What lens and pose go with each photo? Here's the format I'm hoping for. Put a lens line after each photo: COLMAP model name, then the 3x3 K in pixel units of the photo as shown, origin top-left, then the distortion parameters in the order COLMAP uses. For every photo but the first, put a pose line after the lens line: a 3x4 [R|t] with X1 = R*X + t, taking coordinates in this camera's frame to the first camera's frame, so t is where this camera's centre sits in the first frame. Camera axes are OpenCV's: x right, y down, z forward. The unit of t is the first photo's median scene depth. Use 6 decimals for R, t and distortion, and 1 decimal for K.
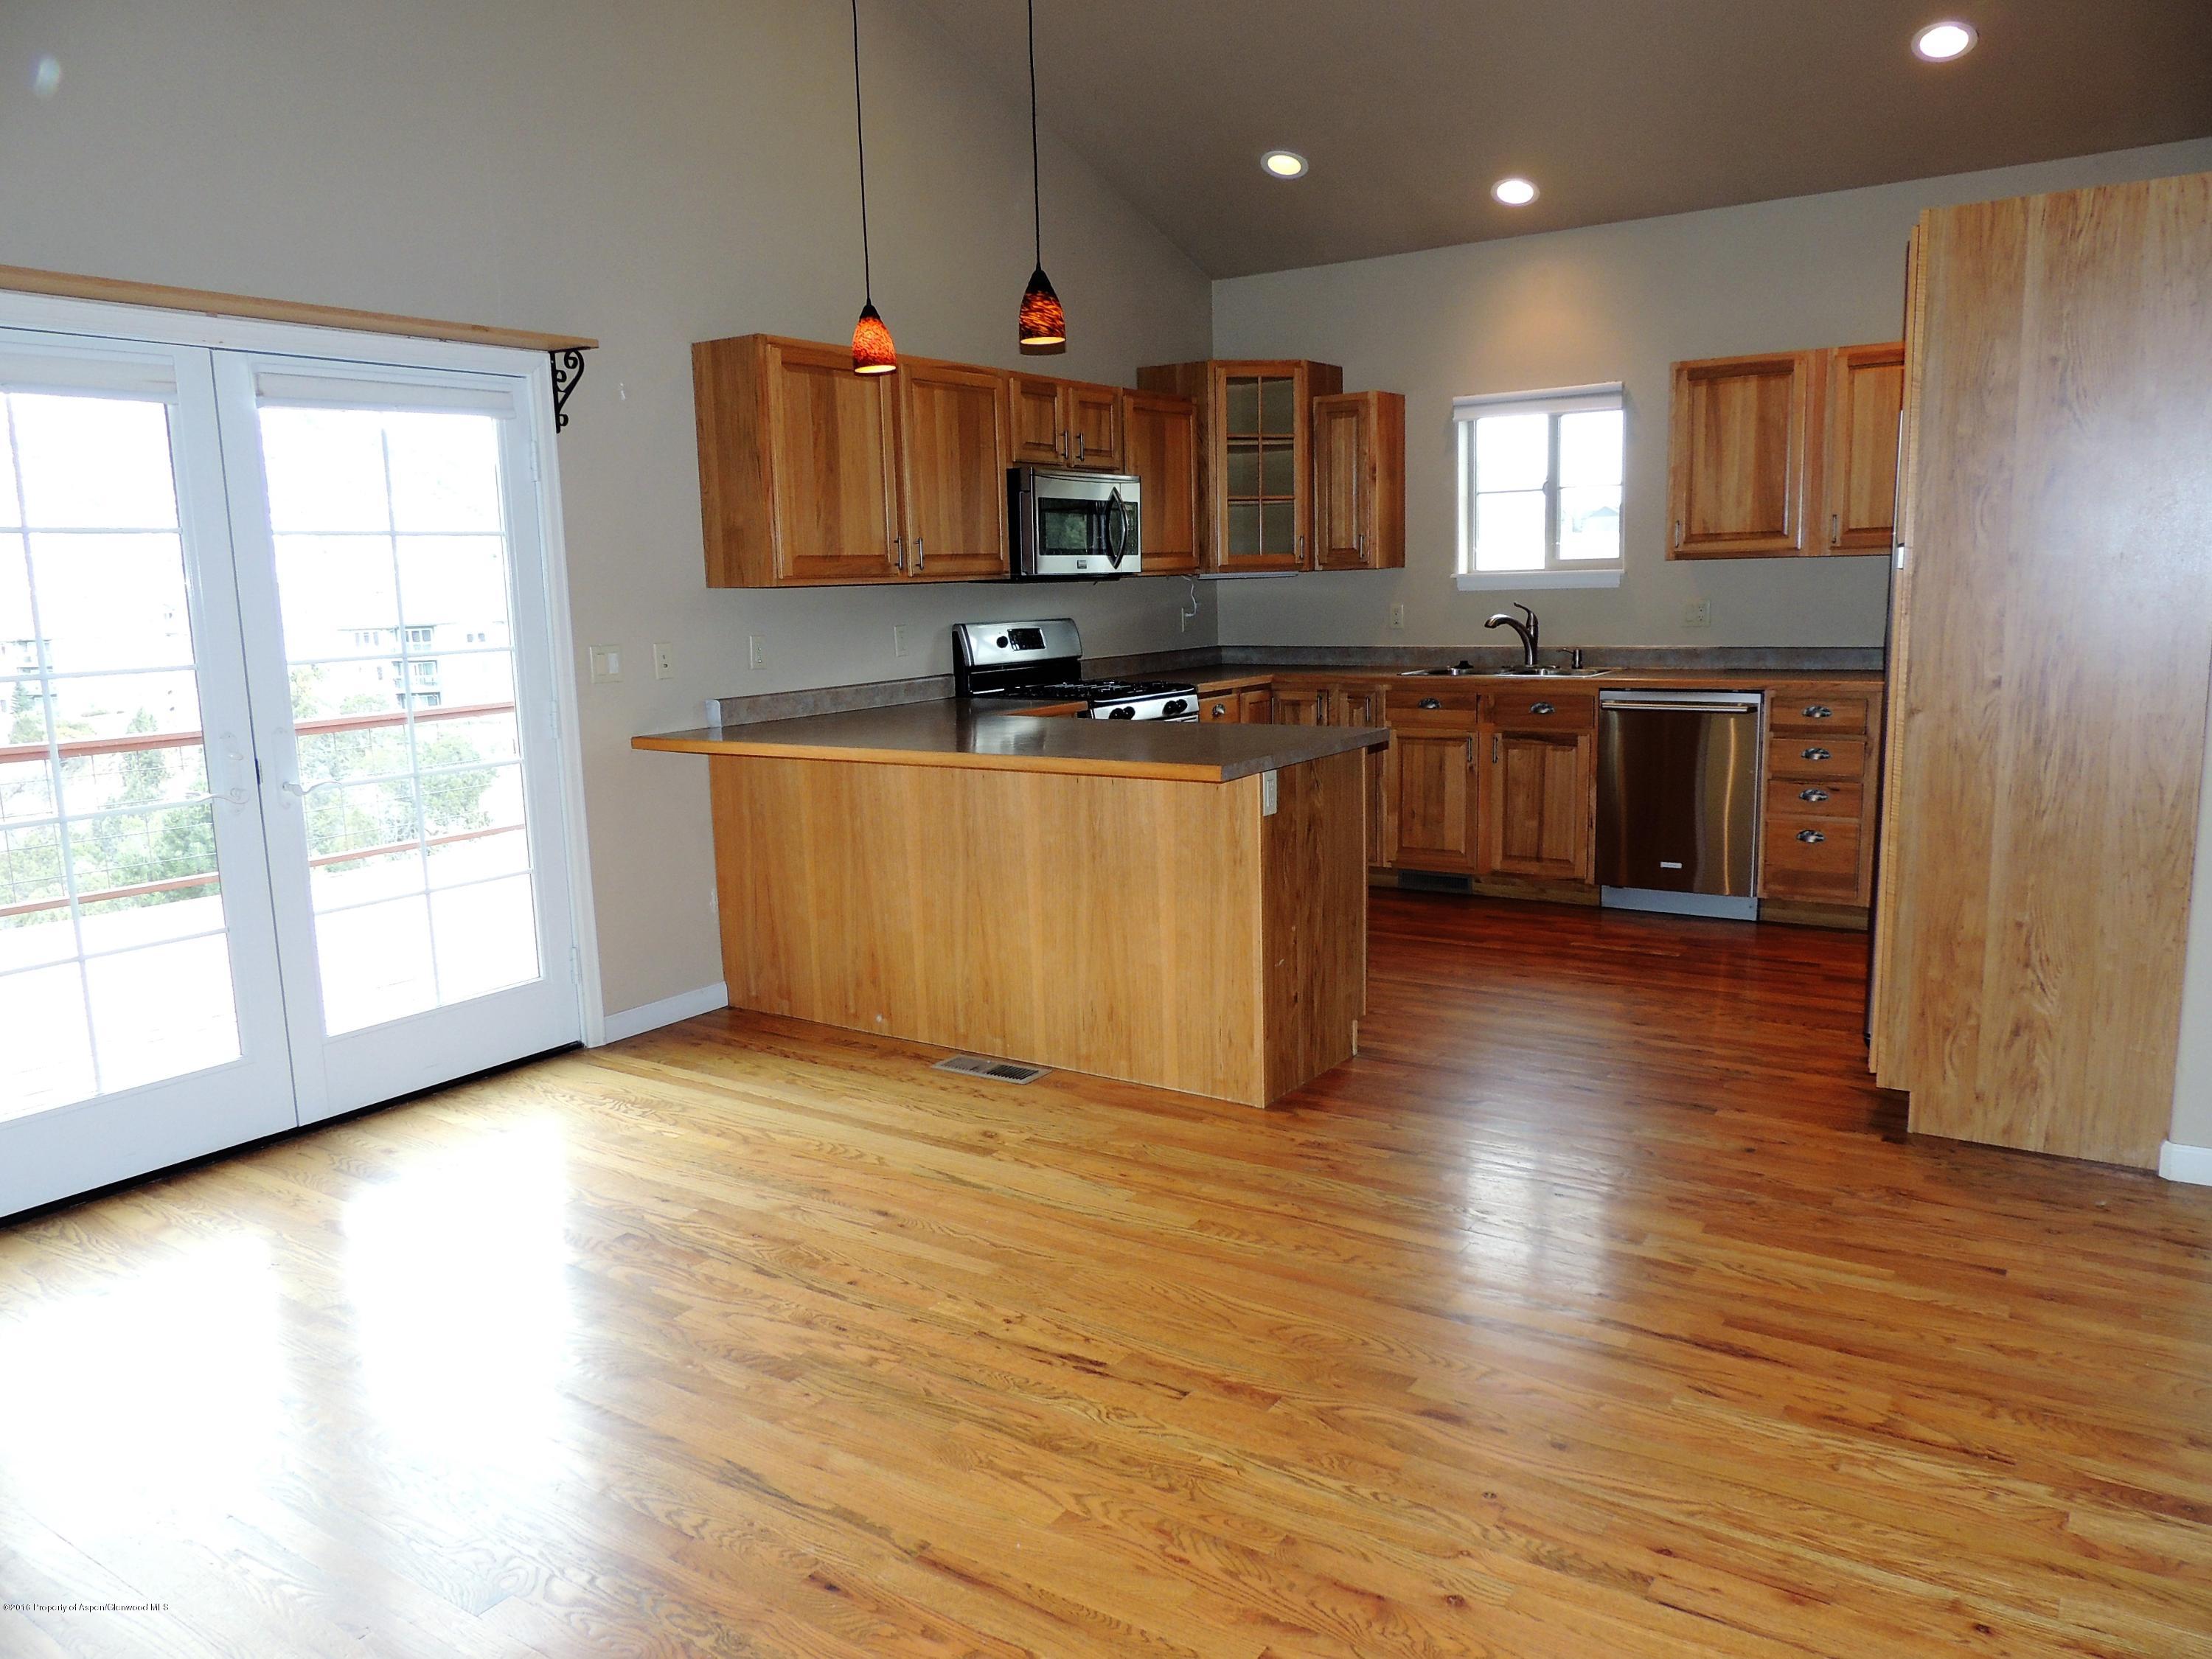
lens RADIAL K [[1571.0, 0, 1107.4], [0, 1571.0, 827.4], [0, 0, 1]] dist [-0.023634, 0.006748]
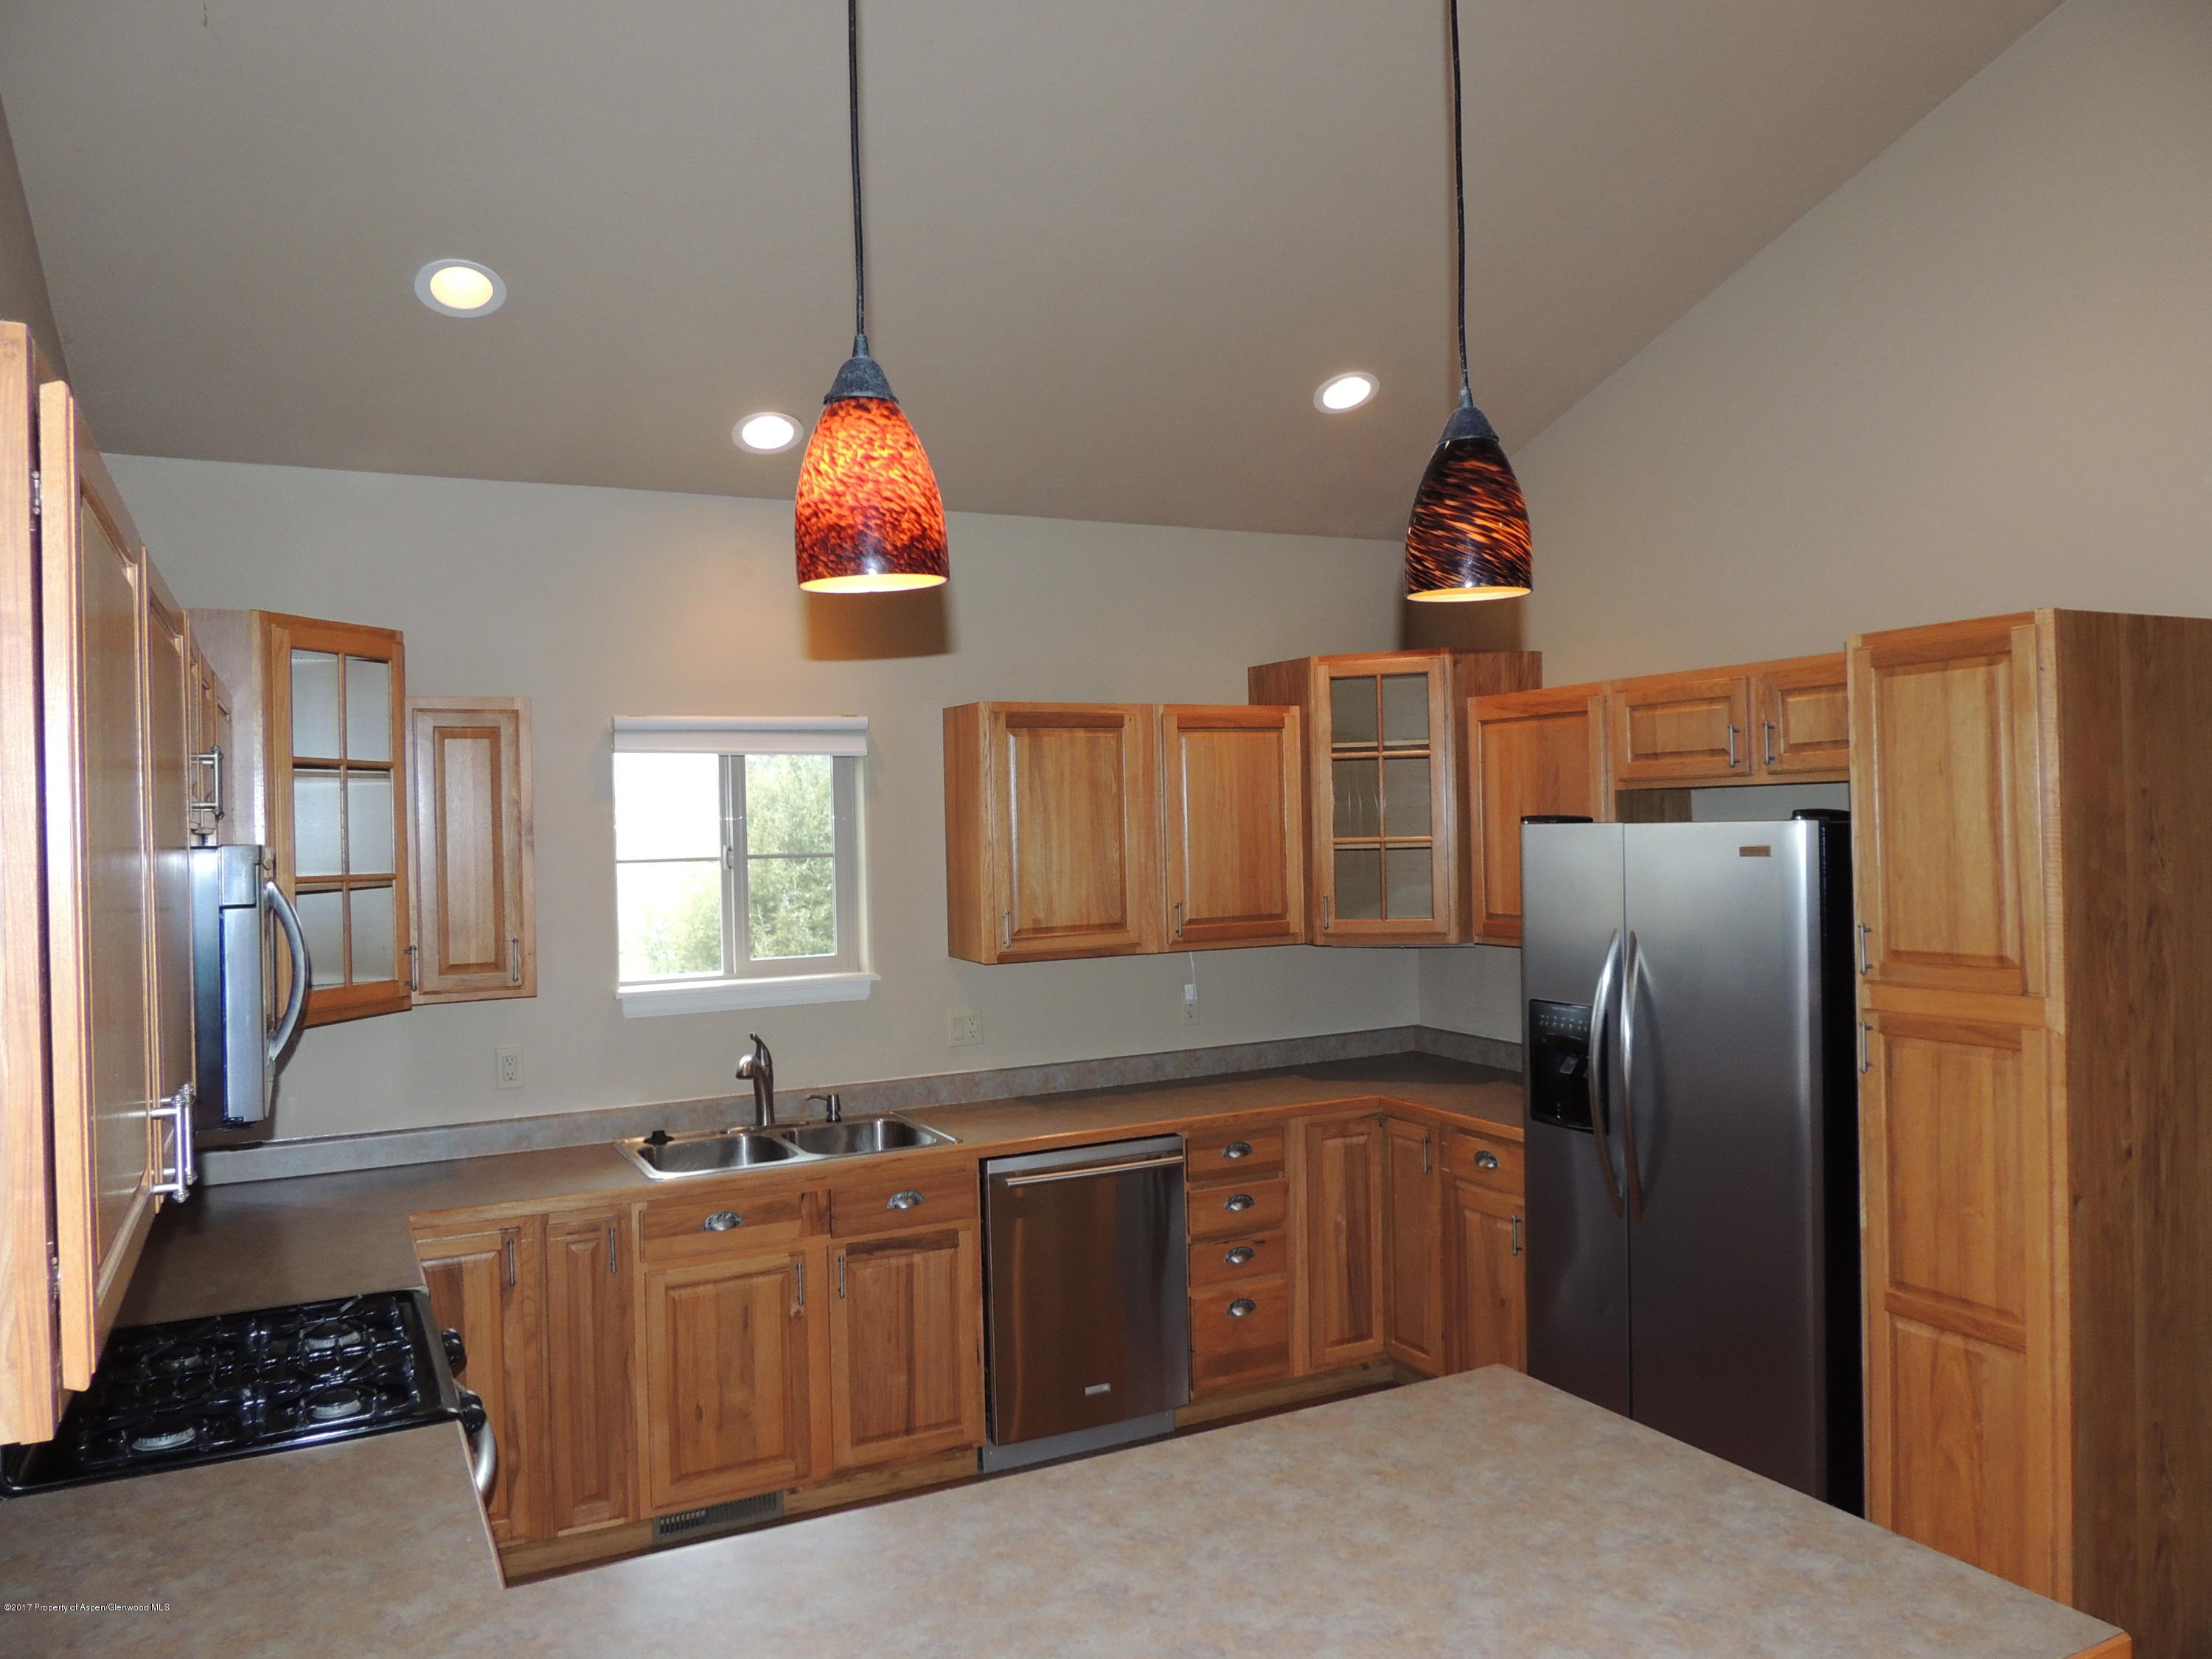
lens RADIAL K [[1571.0, 0, 1105.5], [0, 1571.0, 840.9], [0, 0, 1]] dist [-0.023634, 0.006748]
pose [[0.487071, 0.007839, 0.873327, -0.279378], [0.150218, 0.984305, -0.092615, -0.163655], [-0.860347, 0.176299, 0.478249, 0.640962]]
